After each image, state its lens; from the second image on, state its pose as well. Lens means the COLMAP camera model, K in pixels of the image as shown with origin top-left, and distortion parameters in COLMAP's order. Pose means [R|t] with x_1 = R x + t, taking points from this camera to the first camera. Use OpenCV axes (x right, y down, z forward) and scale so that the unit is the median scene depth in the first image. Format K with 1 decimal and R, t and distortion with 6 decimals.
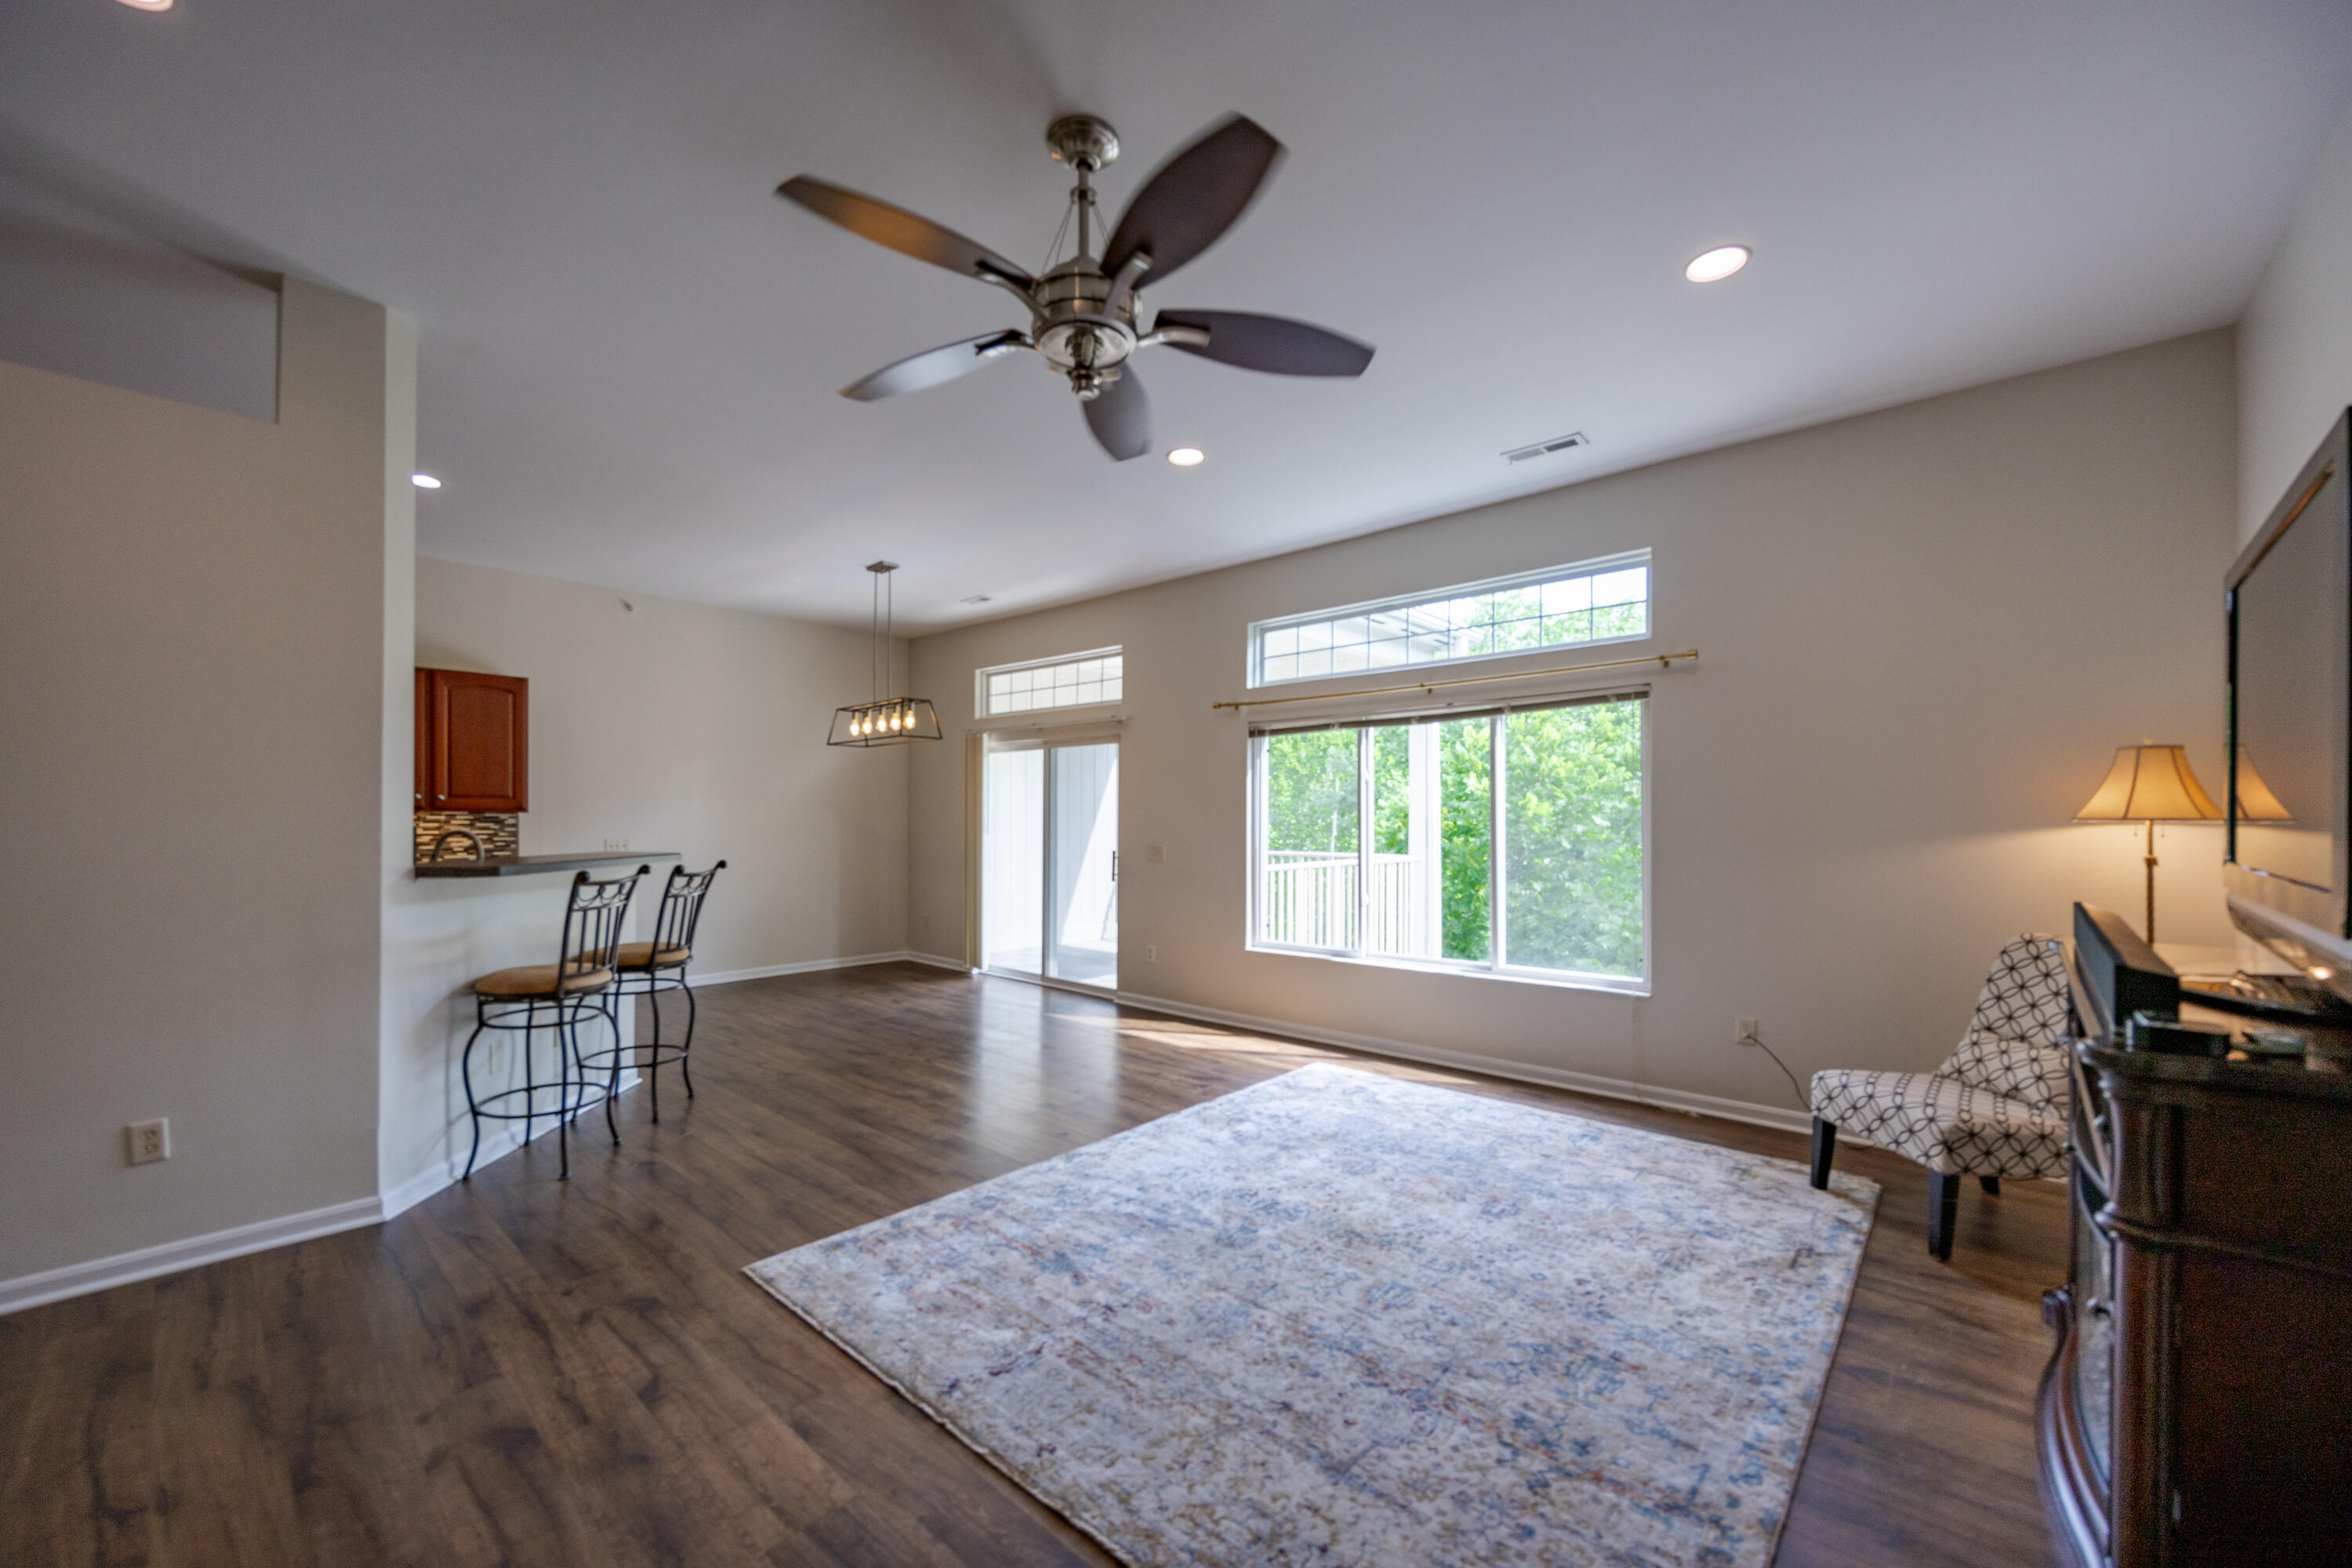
lens RADIAL K [[920.7, 0, 1112.8], [0, 920.7, 817.5], [0, 0, 1]] dist [-0.000689, 0.000019]
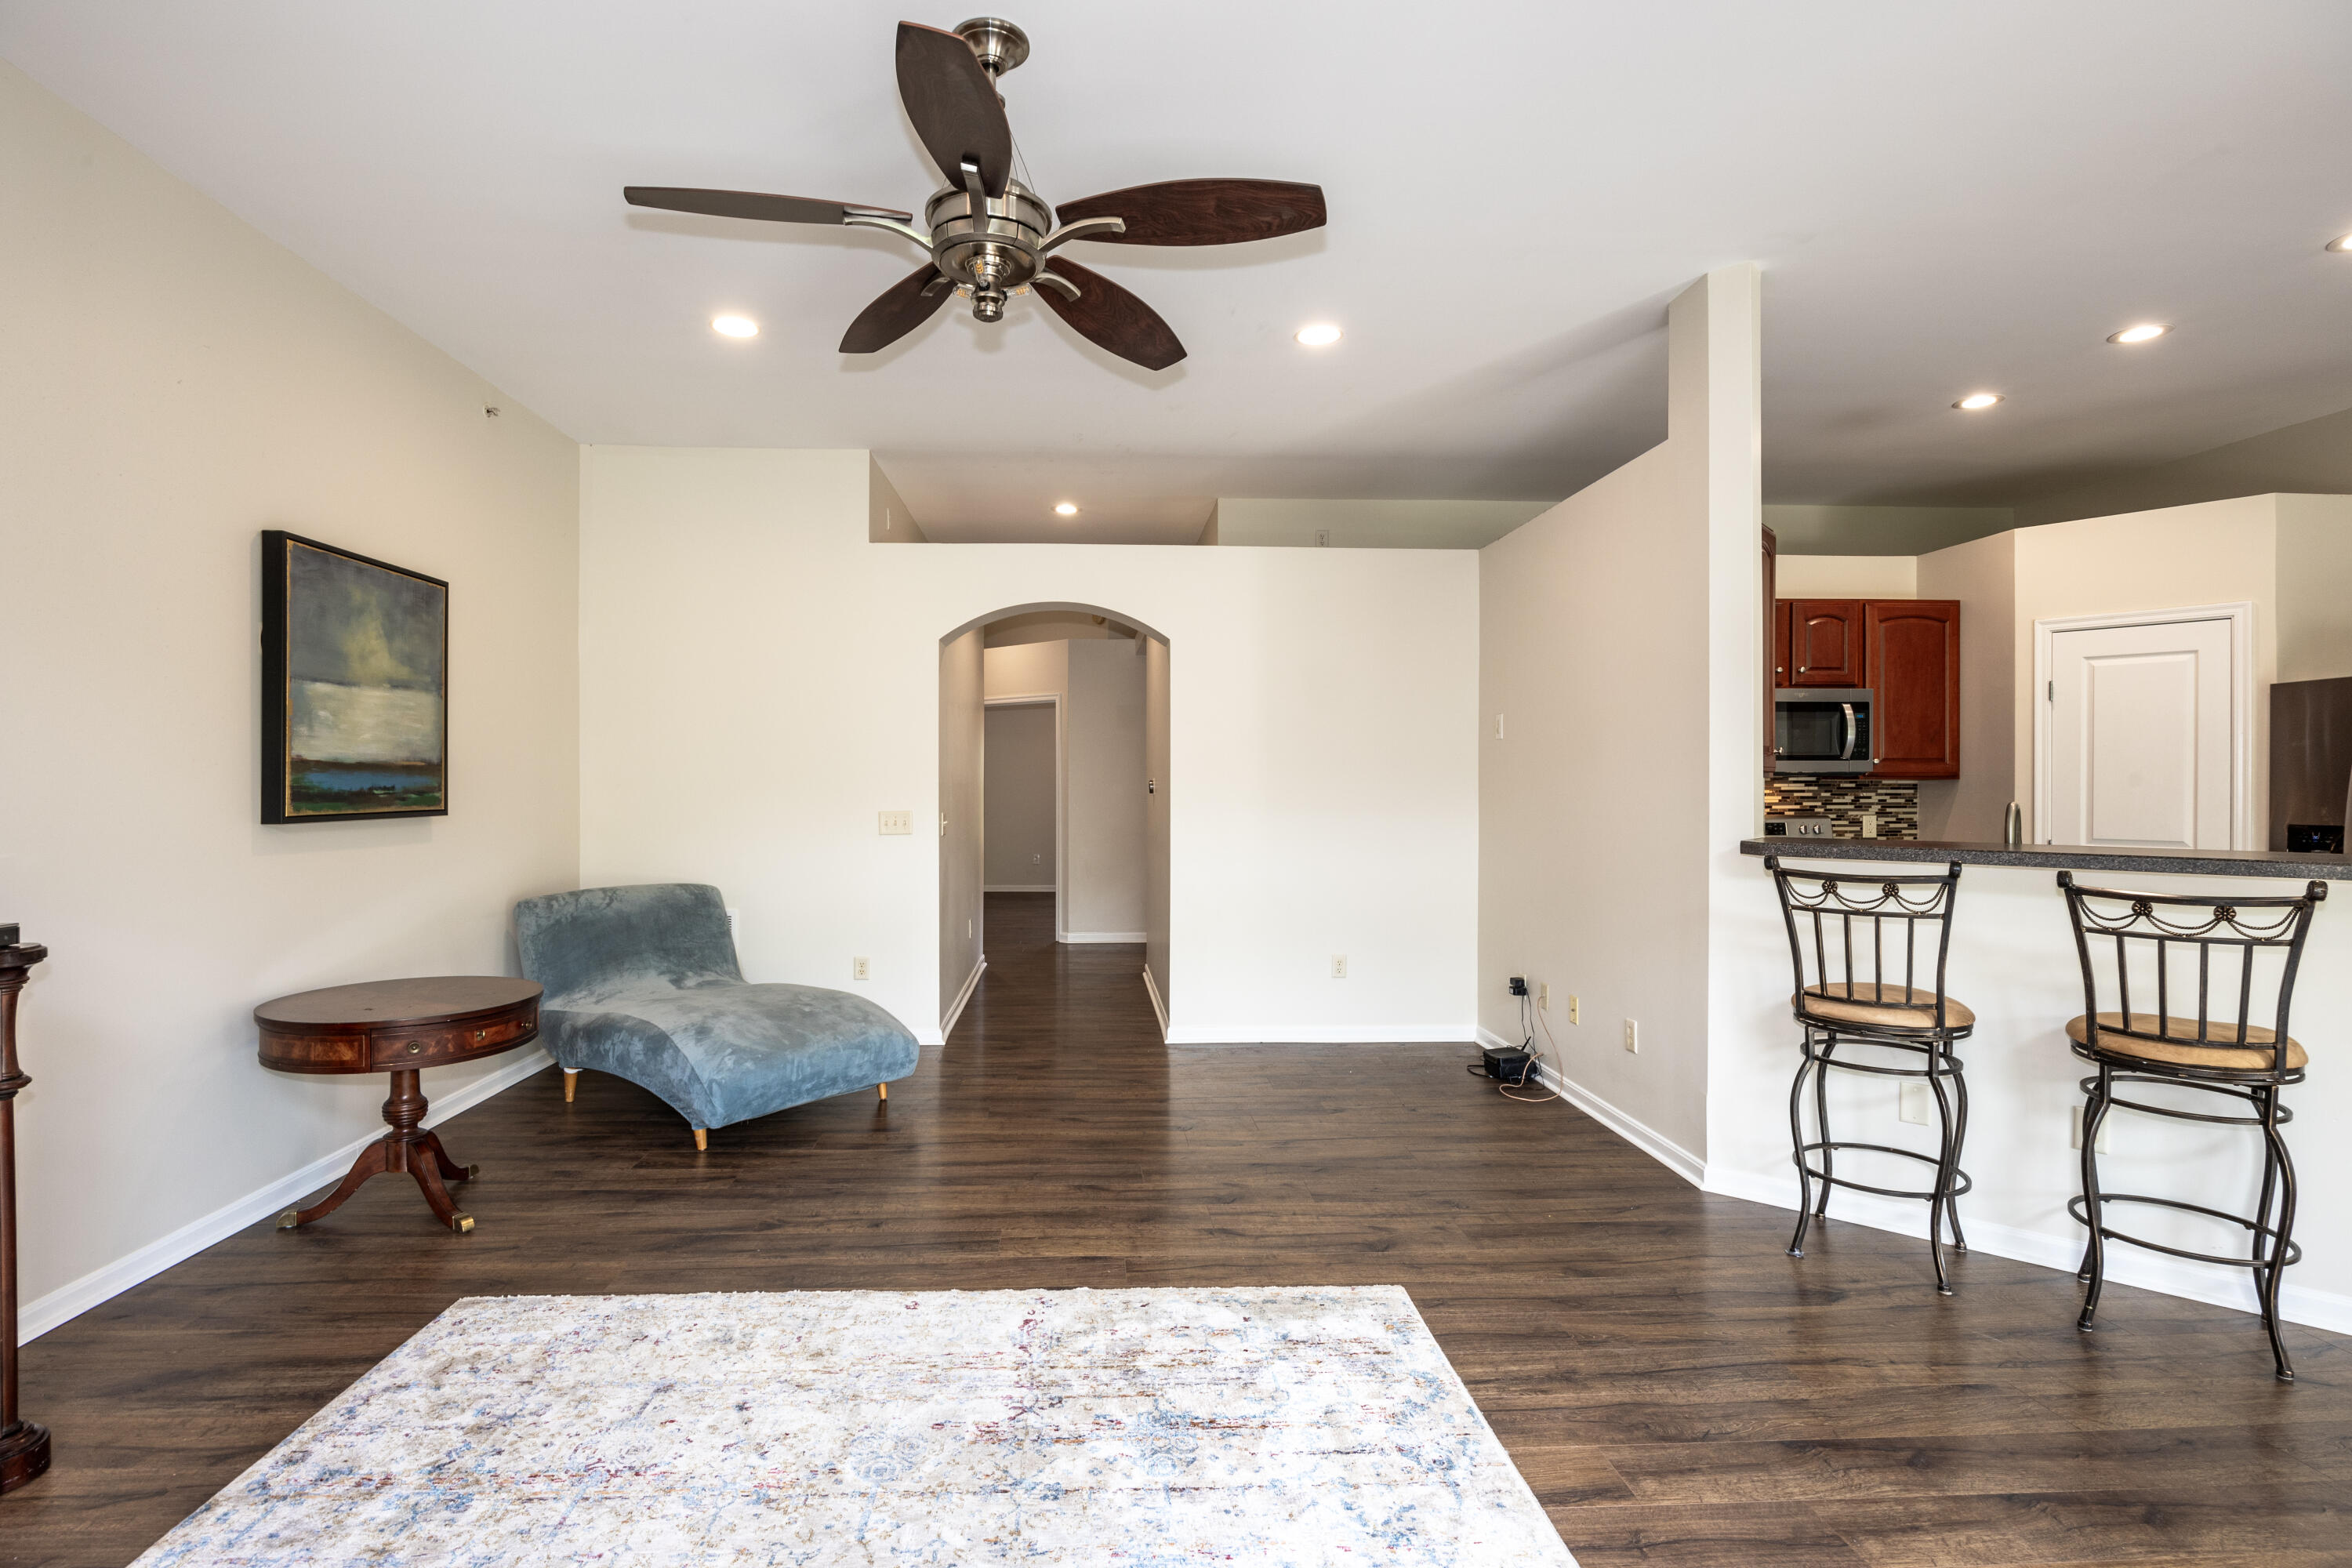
lens RADIAL K [[1085.6, 0, 1180.6], [0, 1085.6, 789.0], [0, 0, 1]] dist [-0.007509, 0.000128]
pose [[-0.642939, -0.001139, -0.765917, 0.440017], [-0.002585, 0.999996, 0.000683, 0.002541], [0.765913, 0.002419, -0.642939, 1.215203]]
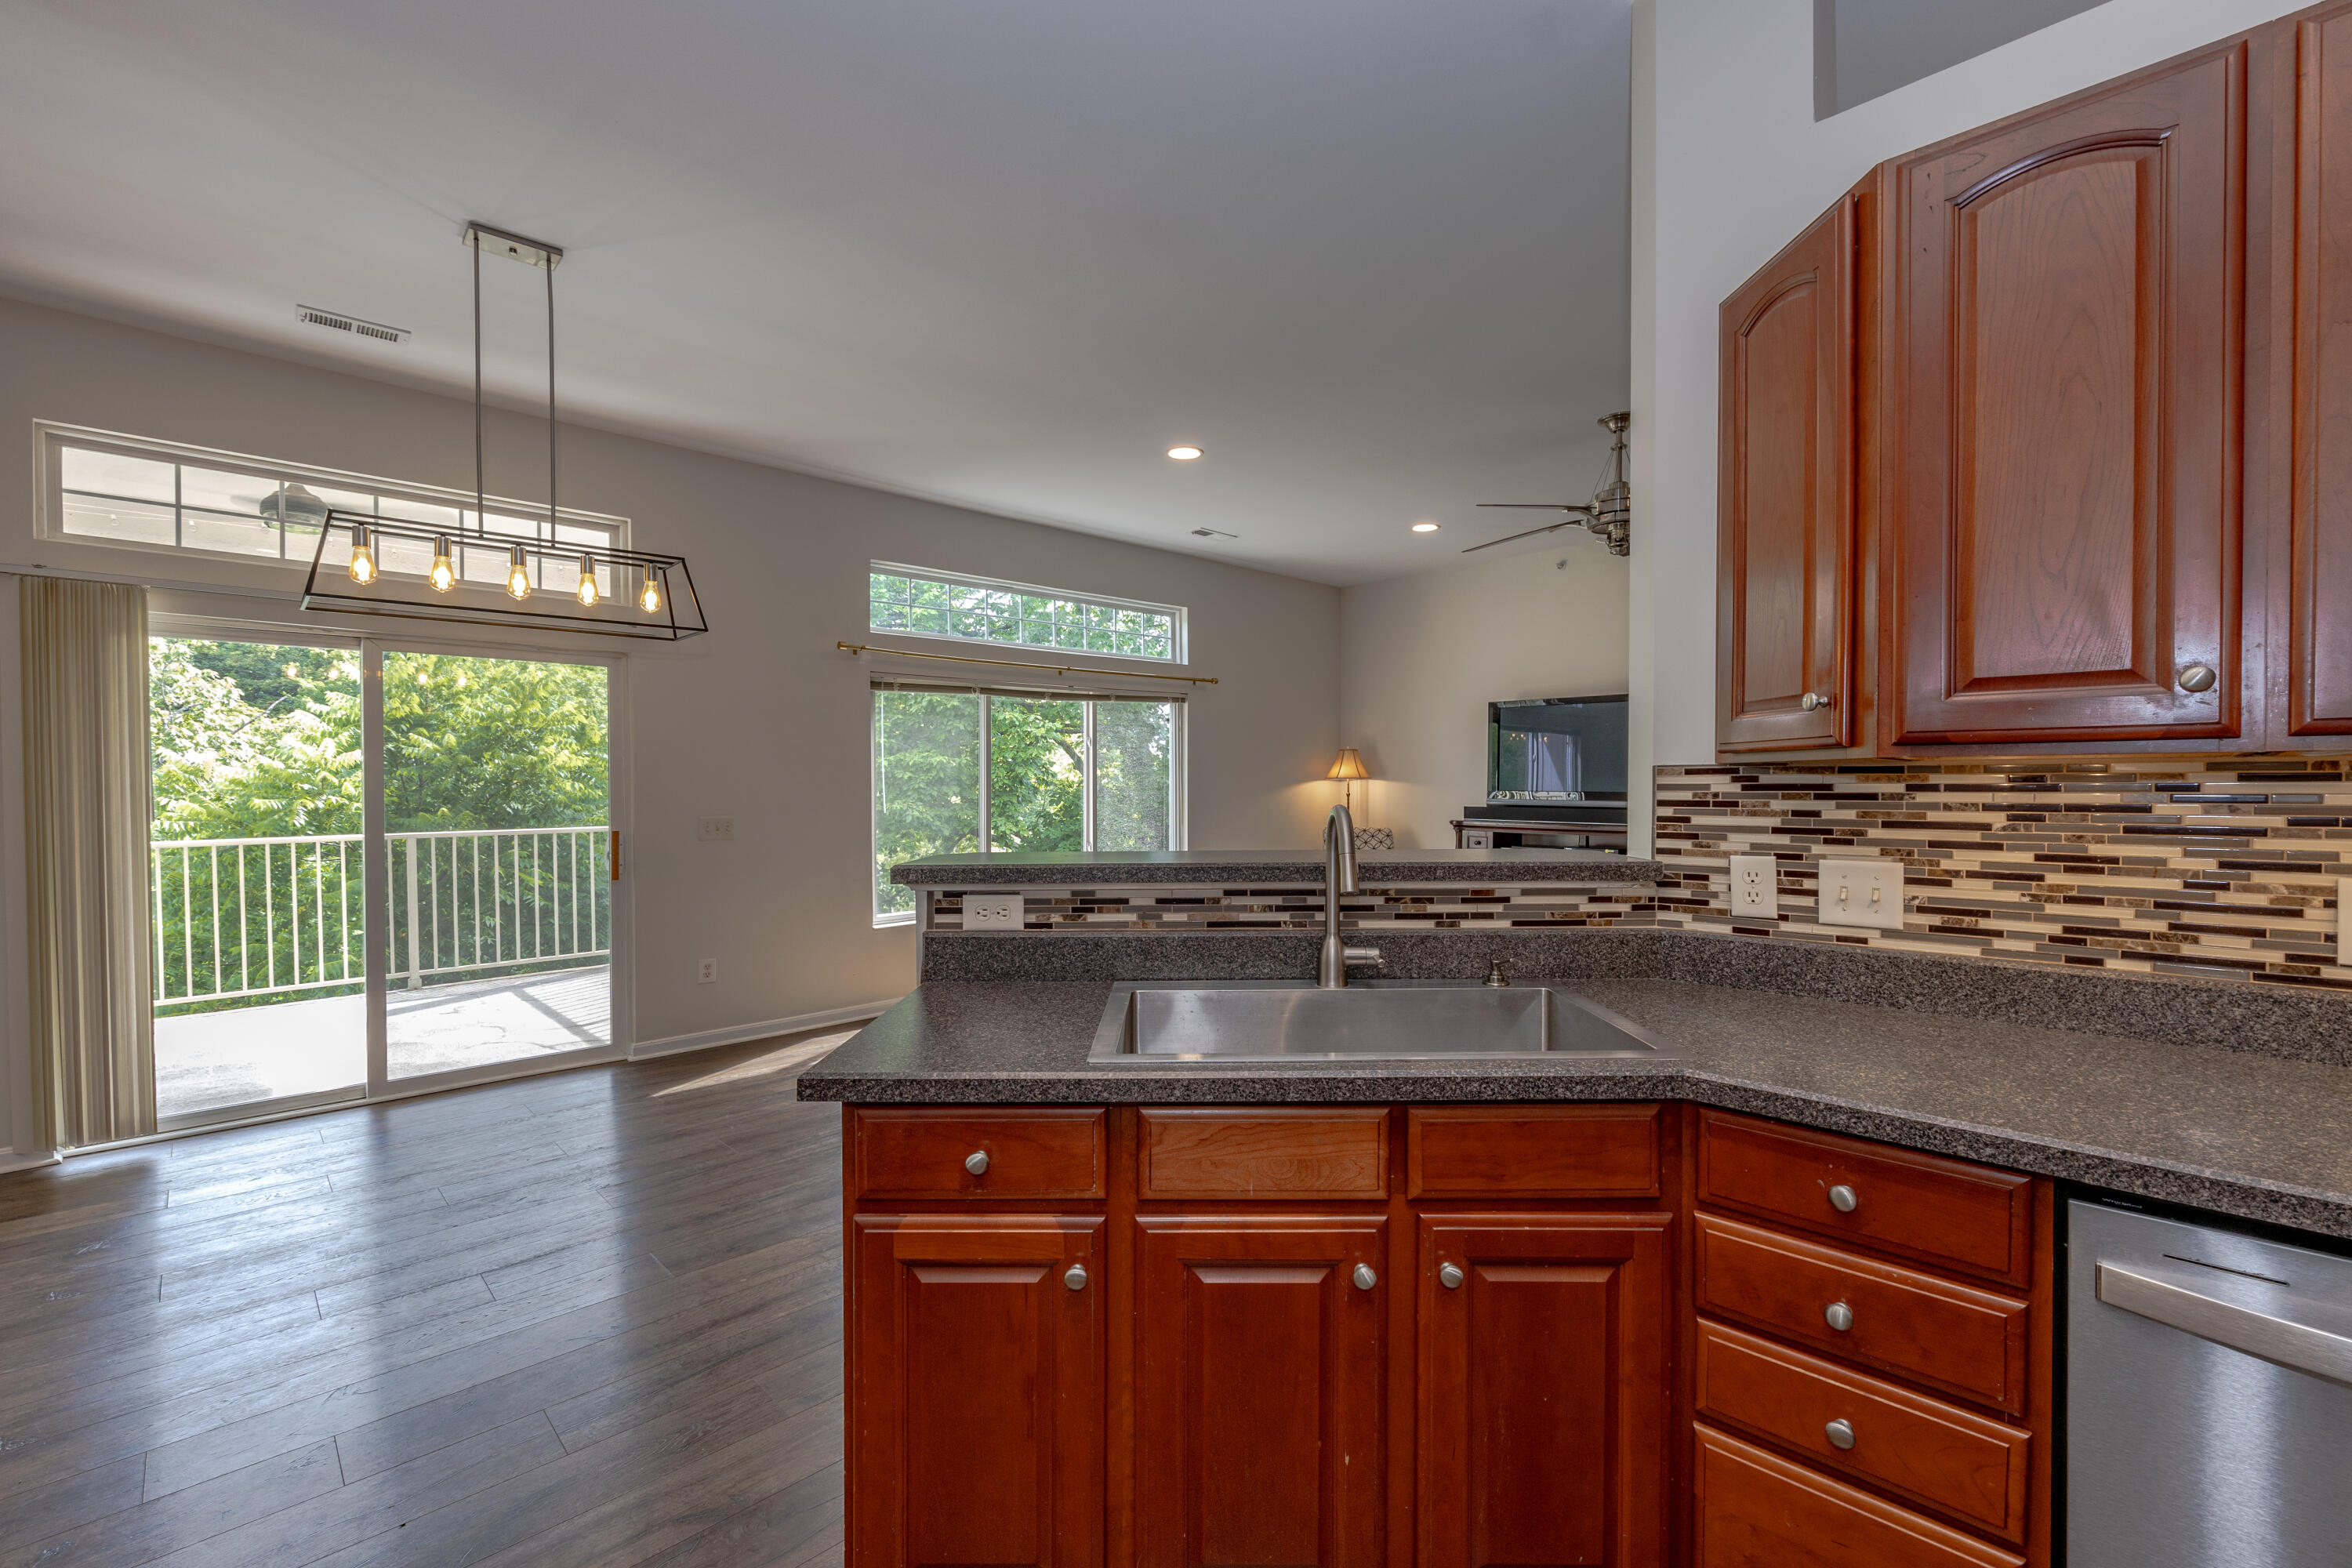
lens RADIAL K [[999.6, 0, 1137.9], [0, 999.6, 787.6], [0, 0, 1]] dist [-0.002328, -0.000182]
pose [[0.016412, -0.010803, 0.999807, -1.400816], [0.003087, 0.999937, 0.010754, -0.003113], [-0.999861, 0.002910, 0.016444, 1.299287]]
